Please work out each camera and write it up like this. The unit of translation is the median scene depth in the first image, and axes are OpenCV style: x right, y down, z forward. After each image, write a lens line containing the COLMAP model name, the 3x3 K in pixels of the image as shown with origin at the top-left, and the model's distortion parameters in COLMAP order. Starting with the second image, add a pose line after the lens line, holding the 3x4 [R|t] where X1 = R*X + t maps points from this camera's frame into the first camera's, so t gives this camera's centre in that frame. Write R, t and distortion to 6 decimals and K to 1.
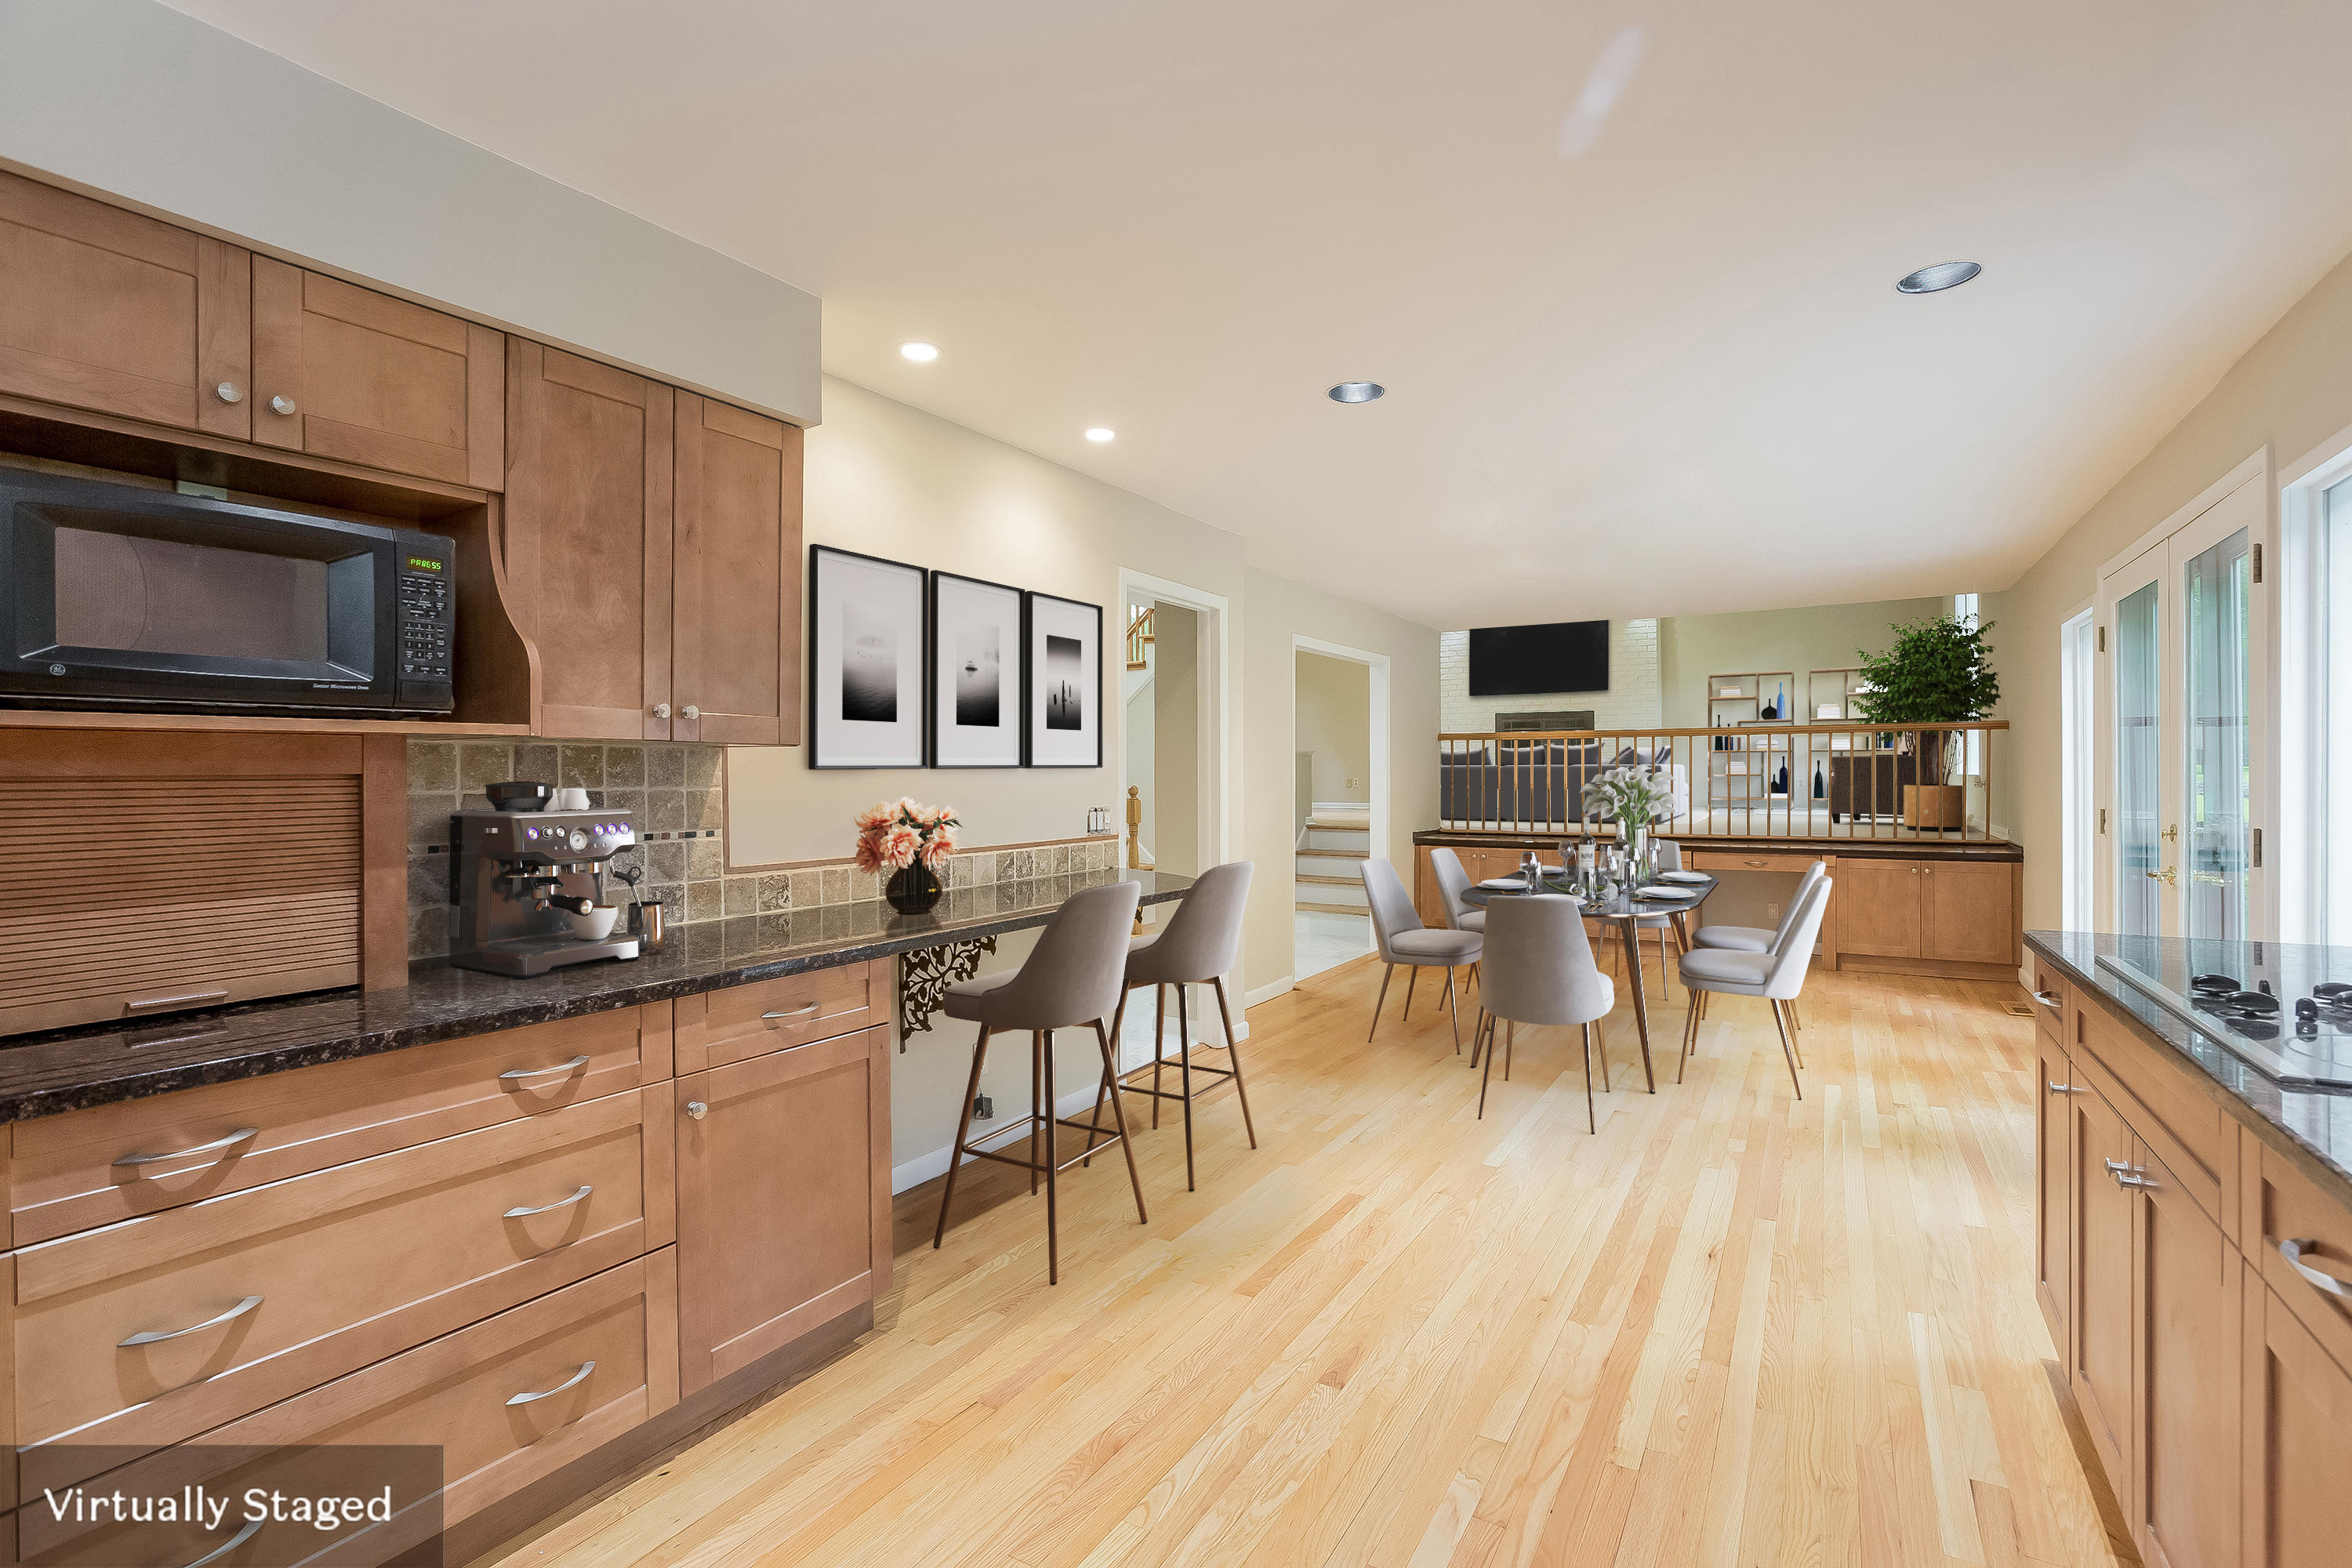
lens RADIAL K [[1073.1, 0, 1208.4], [0, 1073.1, 774.7], [0, 0, 1]] dist [-0.022126, 0.004764]
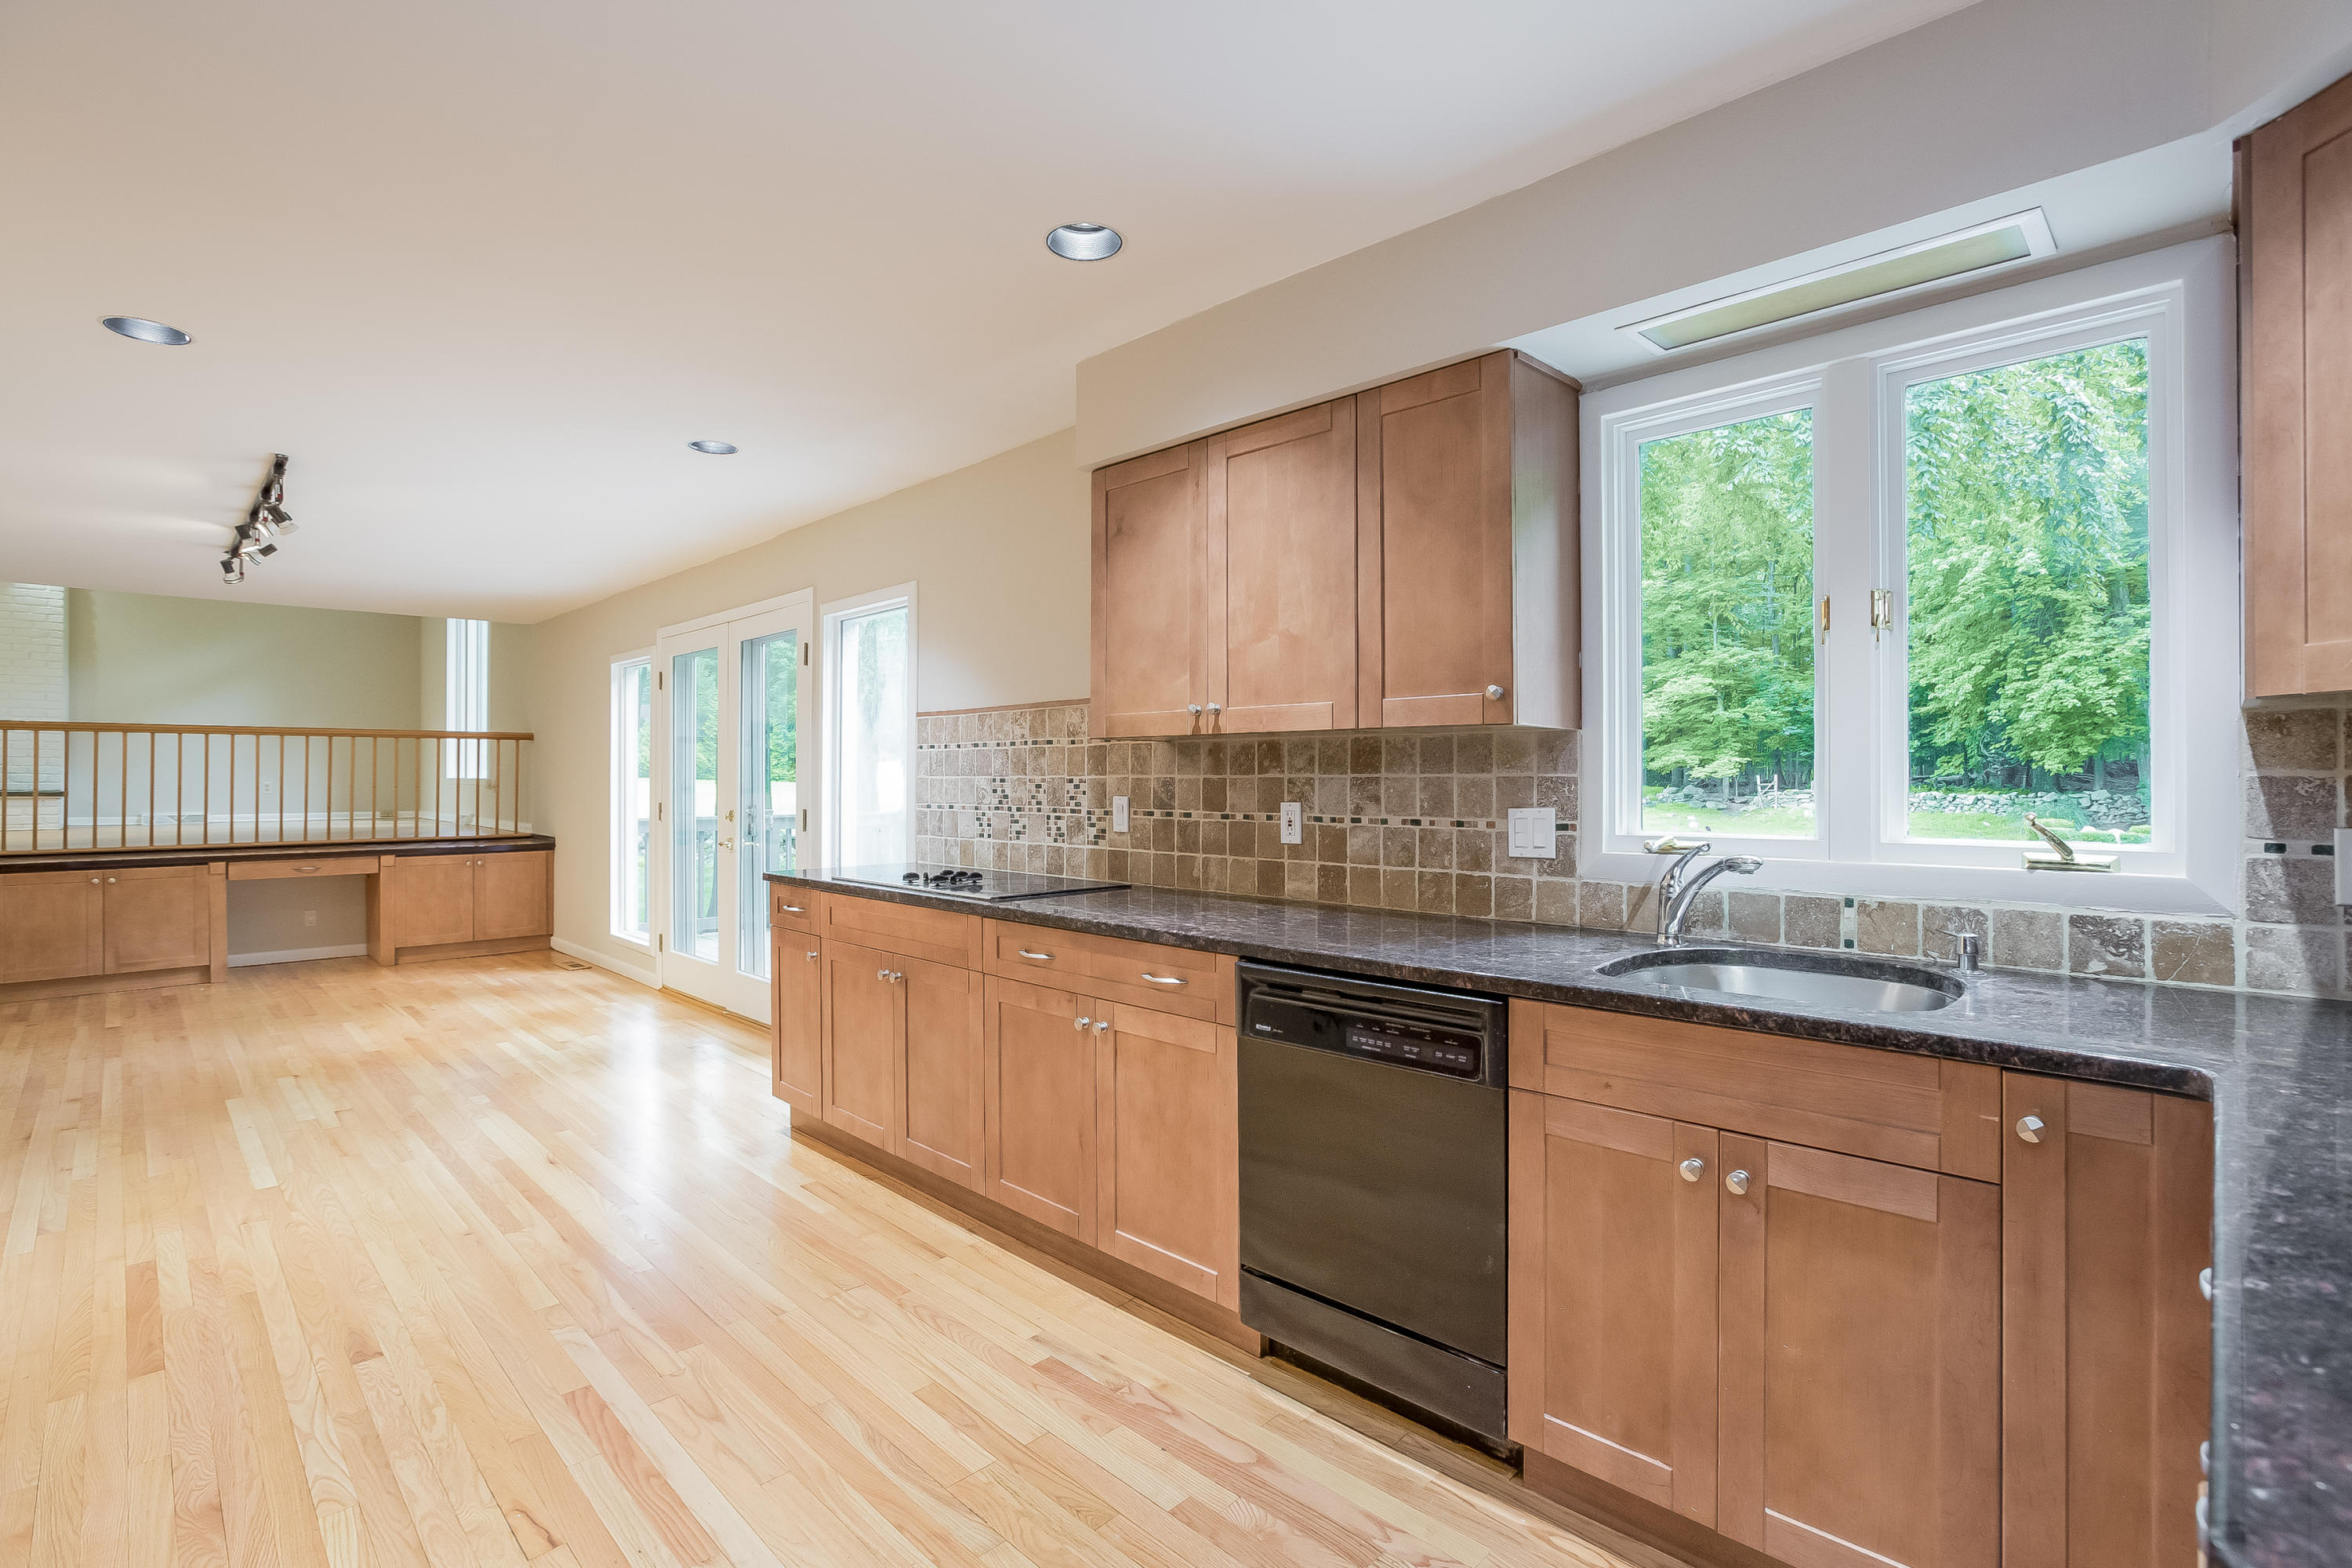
lens RADIAL K [[1073.1, 0, 1160.1], [0, 1073.1, 789.6], [0, 0, 1]] dist [-0.022126, 0.004764]
pose [[0.266659, -0.005574, 0.963775, -0.549195], [-0.003253, 0.999972, 0.006683, 0.004933], [-0.963785, -0.004917, 0.266634, -0.015751]]
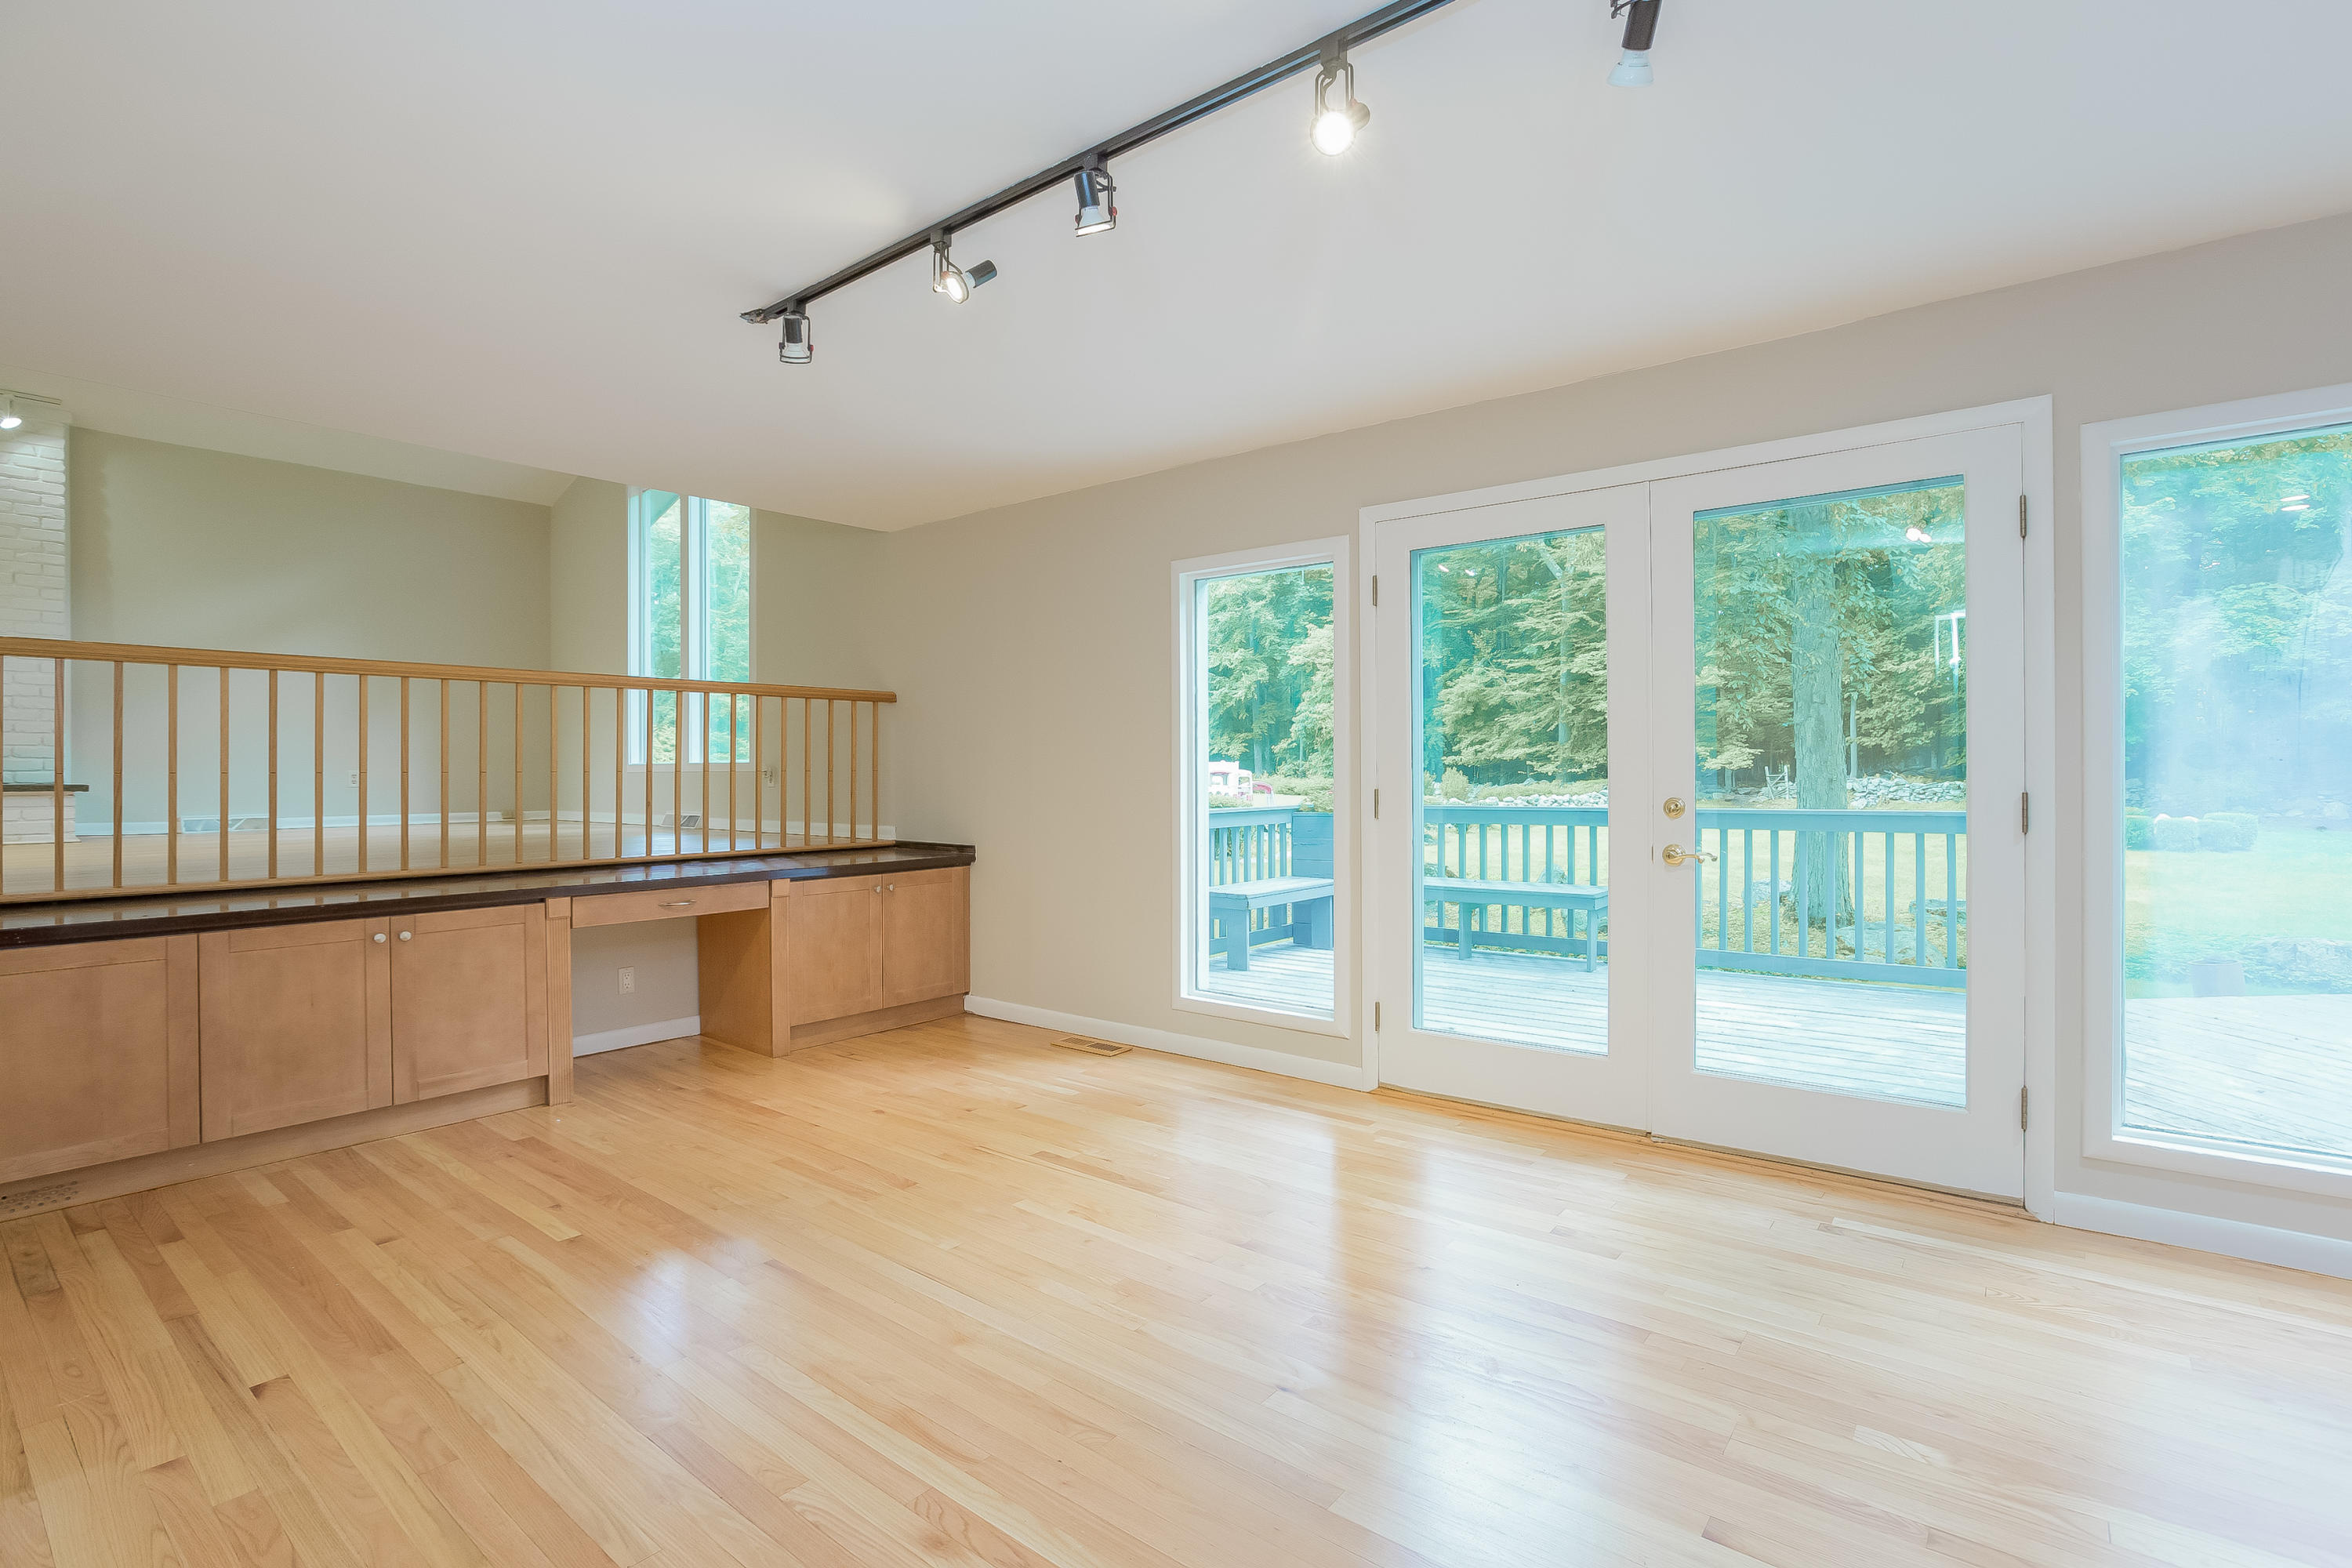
lens RADIAL K [[1073.1, 0, 1159.1], [0, 1073.1, 786.5], [0, 0, 1]] dist [-0.022126, 0.004764]
pose [[0.154394, -0.006846, 0.987986, -0.073206], [0.001518, 0.999976, 0.006692, 0.038075], [-0.988008, 0.000466, 0.154401, 1.687543]]
